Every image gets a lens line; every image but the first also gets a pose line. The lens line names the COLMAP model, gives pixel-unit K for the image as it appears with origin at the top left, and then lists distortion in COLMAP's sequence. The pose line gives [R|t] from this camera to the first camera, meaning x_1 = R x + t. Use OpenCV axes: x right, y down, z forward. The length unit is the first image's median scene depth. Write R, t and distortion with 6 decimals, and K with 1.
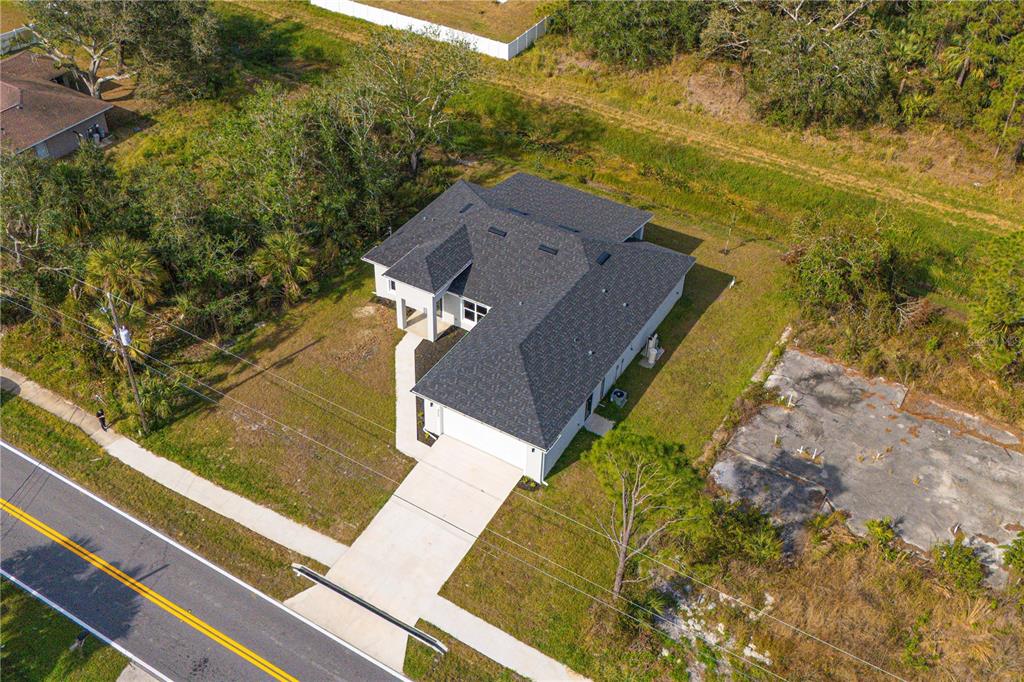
lens RADIAL K [[1003.4, 0, 495.8], [0, 1003.4, 338.3], [0, 0, 1]] dist [0.049079, 0.000000]
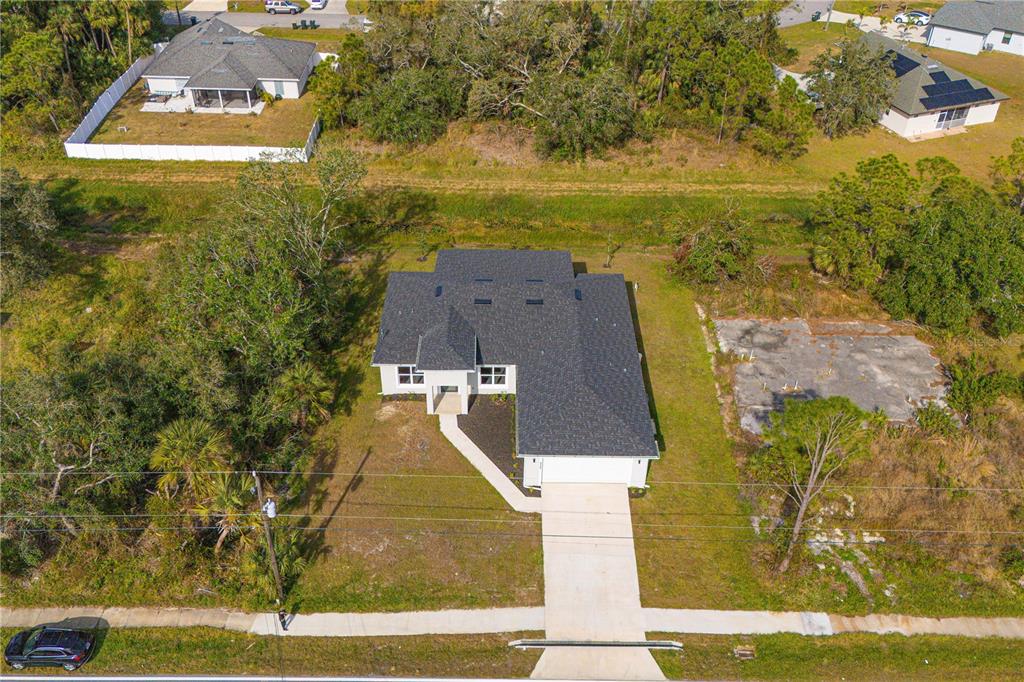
lens RADIAL K [[917.2, 0, 514.2], [0, 917.2, 339.0], [0, 0, 1]] dist [0.062366, -0.052470]
pose [[0.852393, -0.318860, 0.414433, -0.459788], [0.334812, 0.941604, 0.035828, -0.104238], [-0.401656, 0.108217, 0.909374, 0.067296]]
